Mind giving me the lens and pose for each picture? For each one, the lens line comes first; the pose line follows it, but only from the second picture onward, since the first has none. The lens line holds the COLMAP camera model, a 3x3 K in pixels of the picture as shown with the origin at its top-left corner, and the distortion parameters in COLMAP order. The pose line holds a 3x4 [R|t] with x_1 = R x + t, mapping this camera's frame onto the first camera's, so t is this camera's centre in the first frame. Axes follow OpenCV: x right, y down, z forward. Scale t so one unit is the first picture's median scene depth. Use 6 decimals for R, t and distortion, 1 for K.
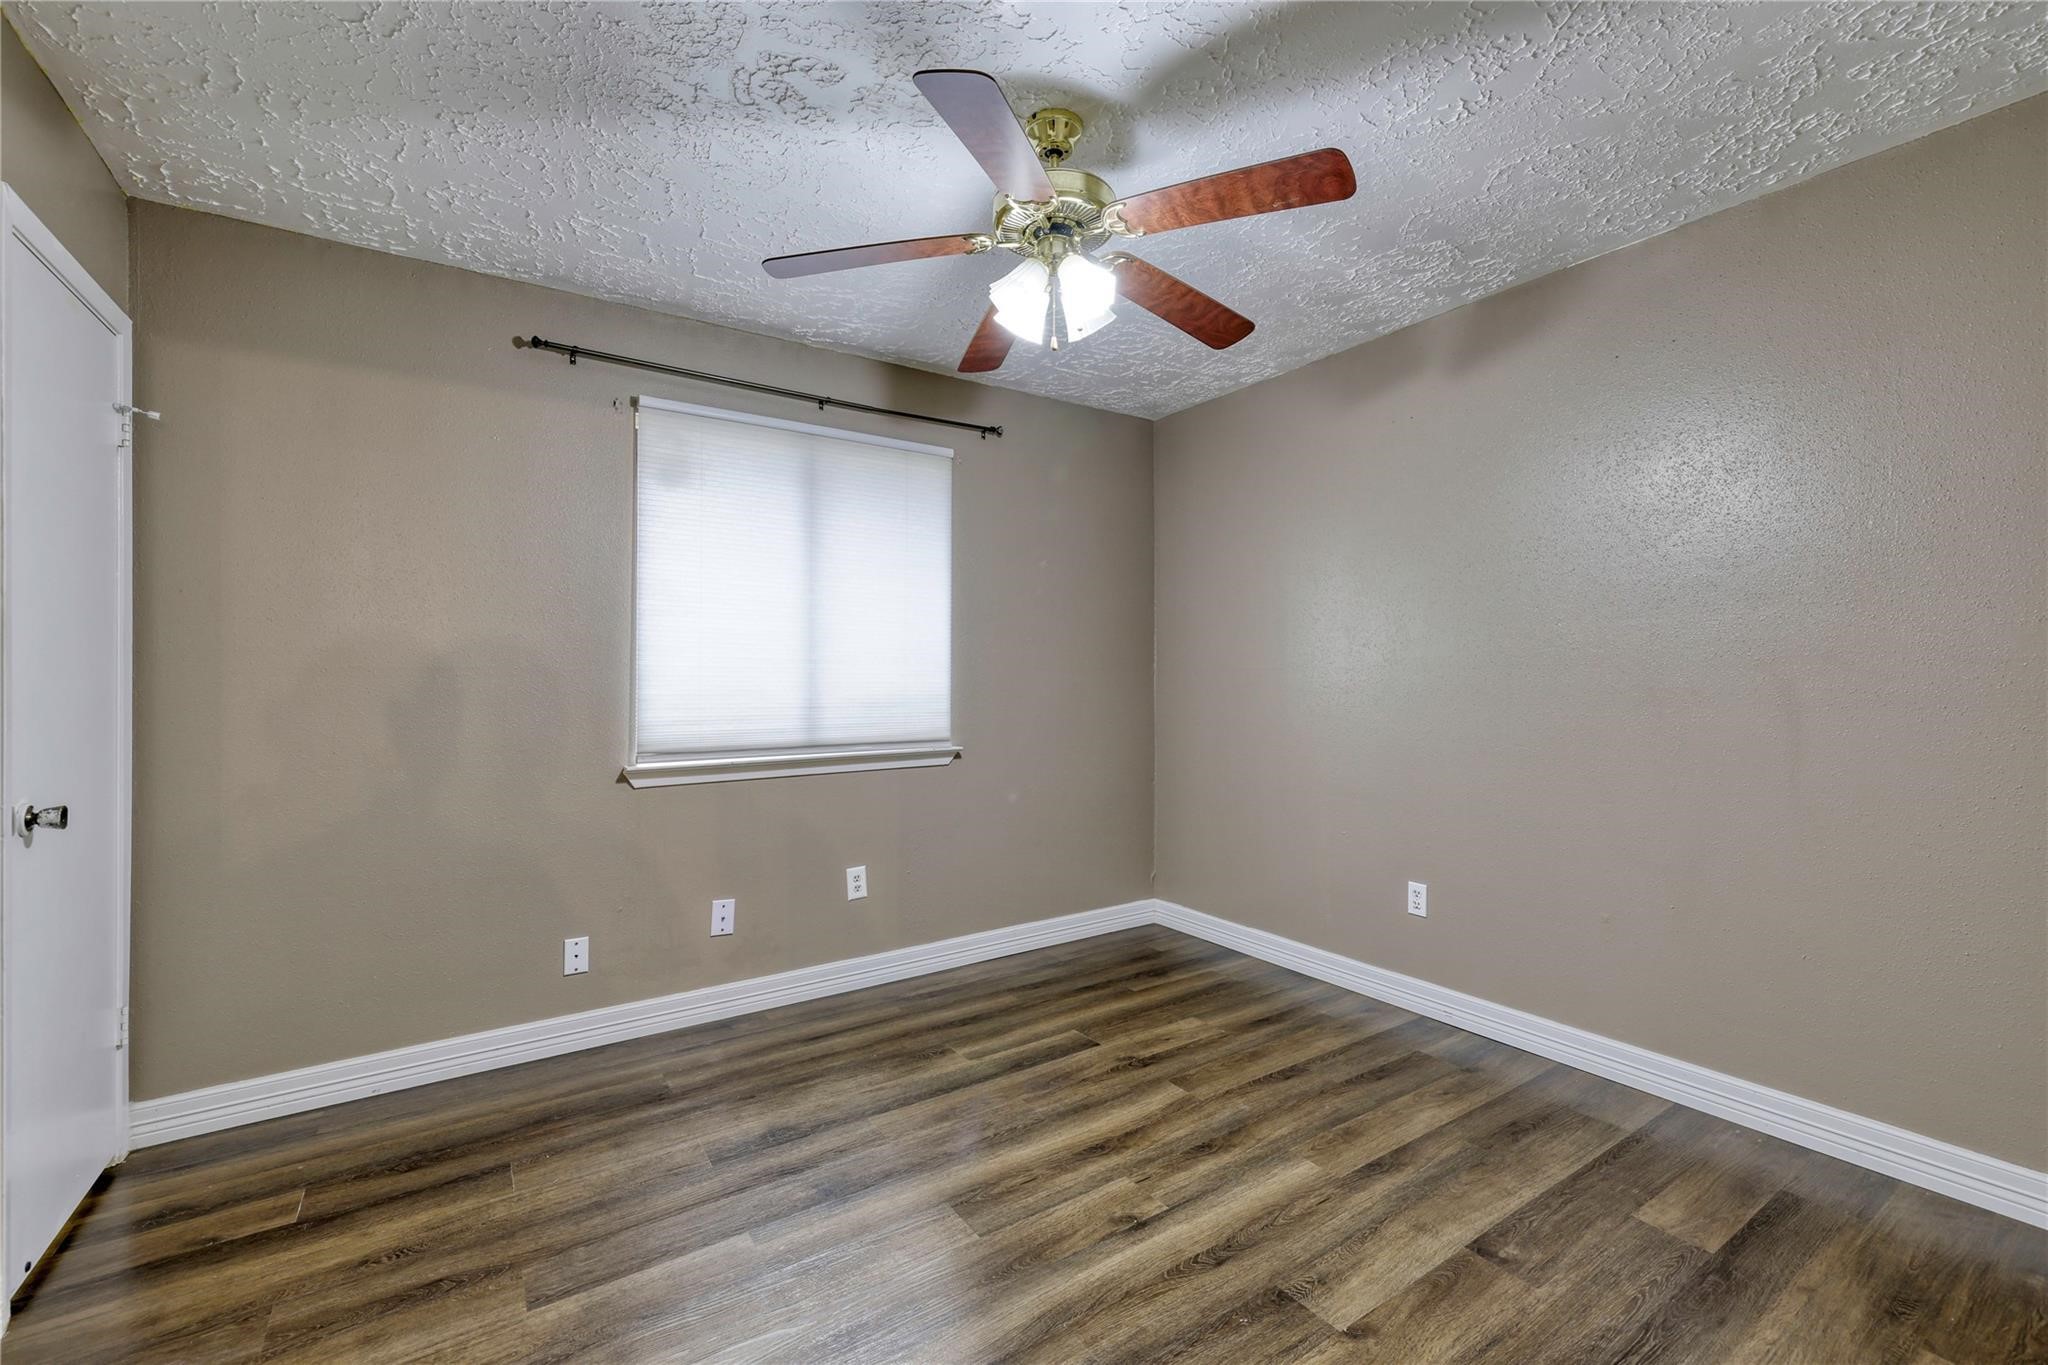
lens RADIAL K [[857.7, 0, 1025.2], [0, 857.7, 671.7], [0, 0, 1]] dist [0.000102, 0.000282]
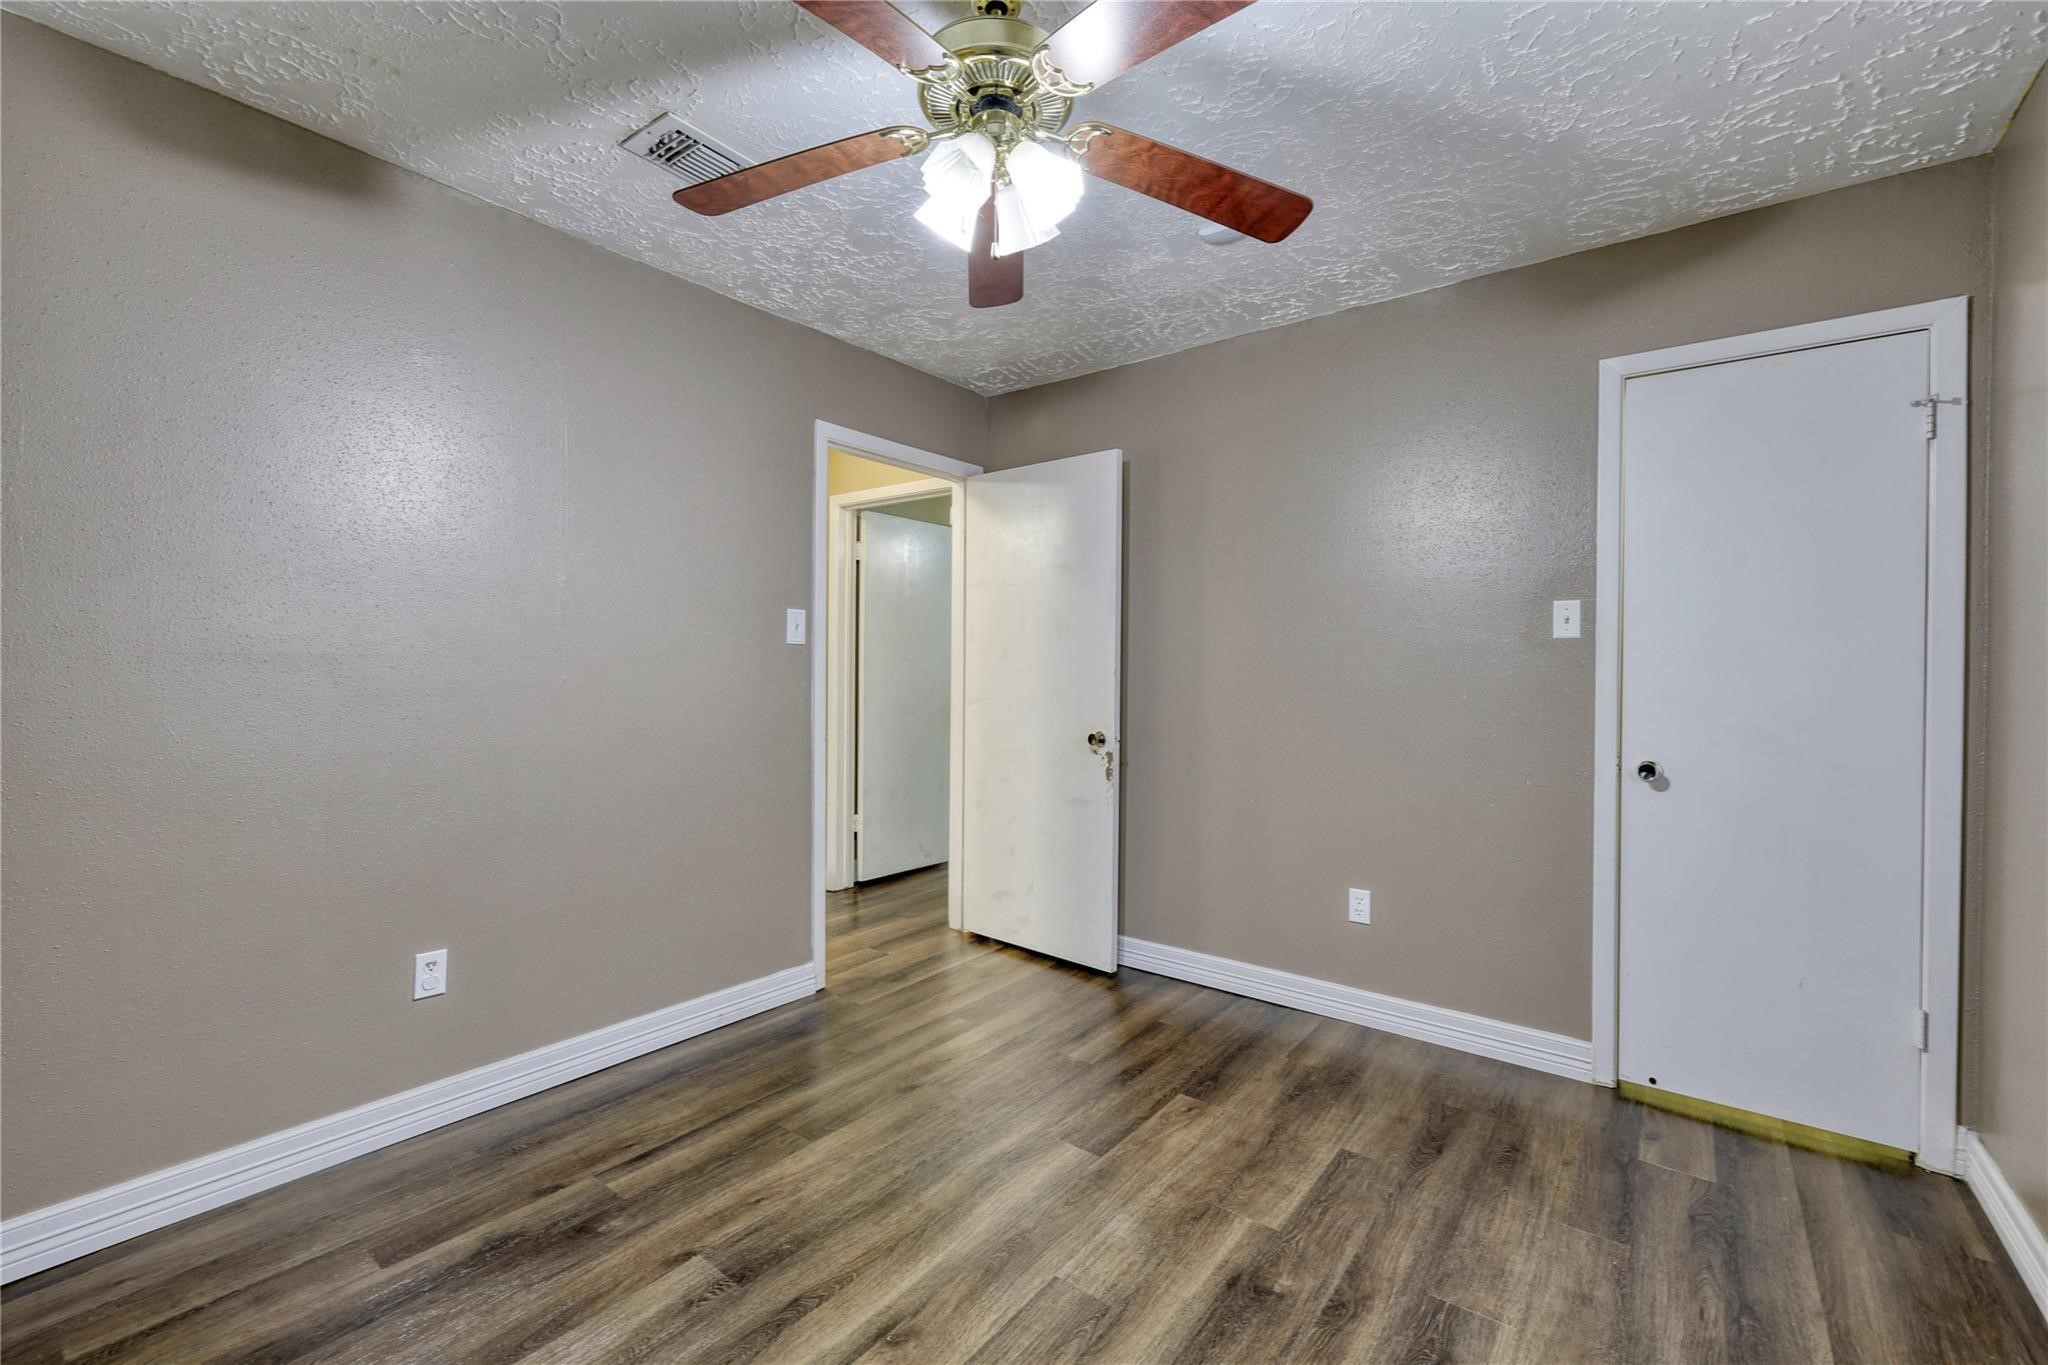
lens RADIAL K [[857.7, 0, 1025.2], [0, 857.7, 671.7], [0, 0, 1]] dist [0.000102, 0.000282]
pose [[-0.948669, -0.003611, -0.316249, 0.279470], [-0.004510, 0.999988, 0.002112, 0.006181], [0.316238, 0.003430, -0.948674, 1.907324]]
